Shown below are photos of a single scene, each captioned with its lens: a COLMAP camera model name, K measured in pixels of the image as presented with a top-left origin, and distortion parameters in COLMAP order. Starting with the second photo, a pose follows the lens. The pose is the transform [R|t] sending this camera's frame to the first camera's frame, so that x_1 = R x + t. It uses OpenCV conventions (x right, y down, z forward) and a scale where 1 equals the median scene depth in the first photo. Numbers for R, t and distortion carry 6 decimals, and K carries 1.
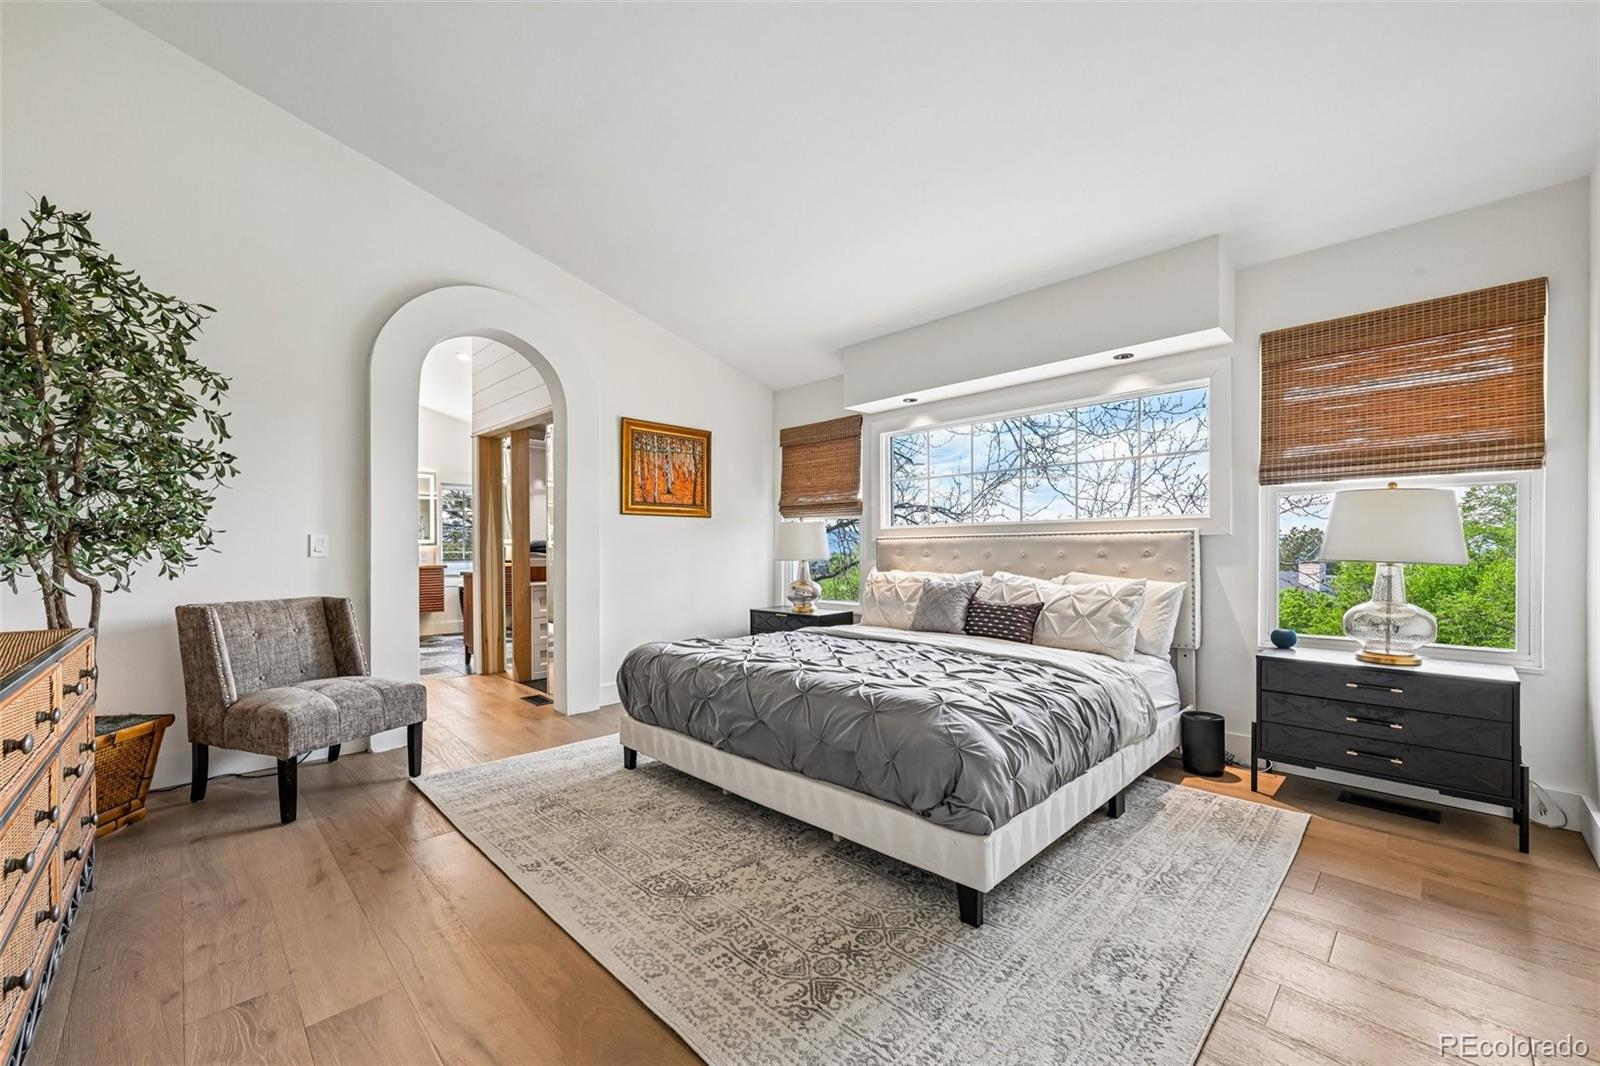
lens RADIAL K [[628.2, 0, 799.3], [0, 628.2, 553.7], [0, 0, 1]] dist [0.001794, 0.000111]
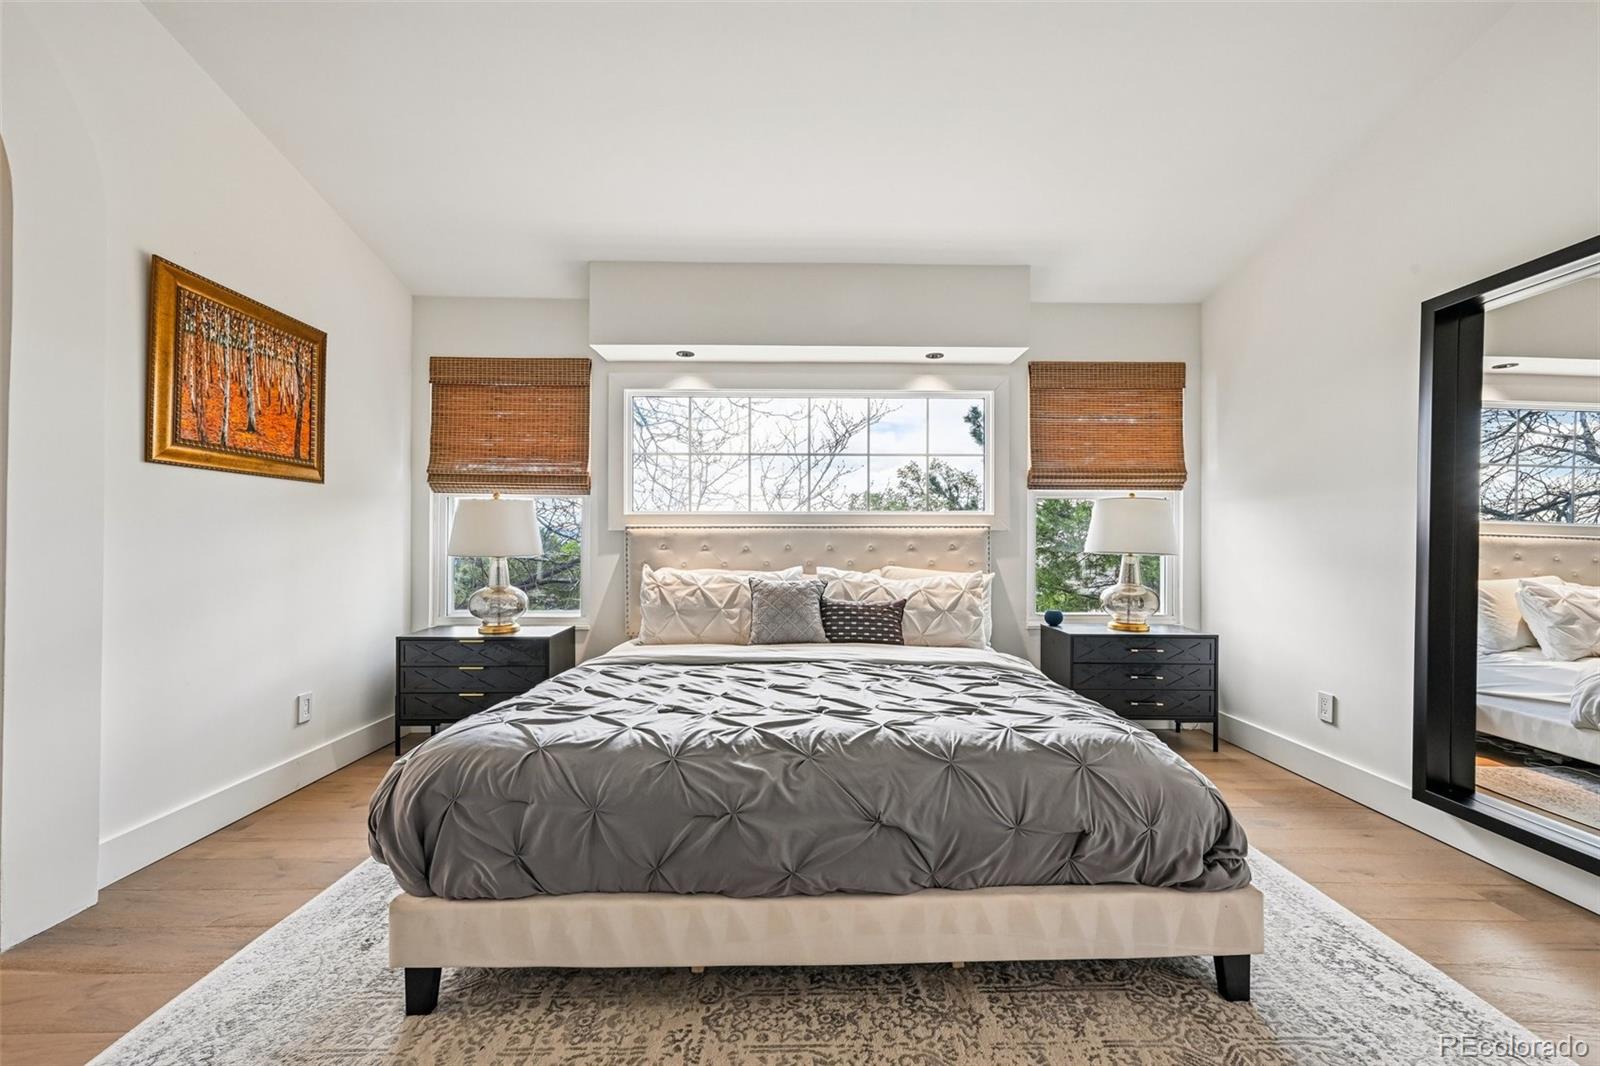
lens RADIAL K [[630.8, 0, 802.7], [0, 630.8, 543.6], [0, 0, 1]] dist [0.002959, 0.000101]
pose [[0.696988, 0.003753, 0.717073, -0.310616], [-0.000758, 0.999990, -0.004498, -0.000817], [-0.717082, 0.002592, 0.696984, 0.358995]]
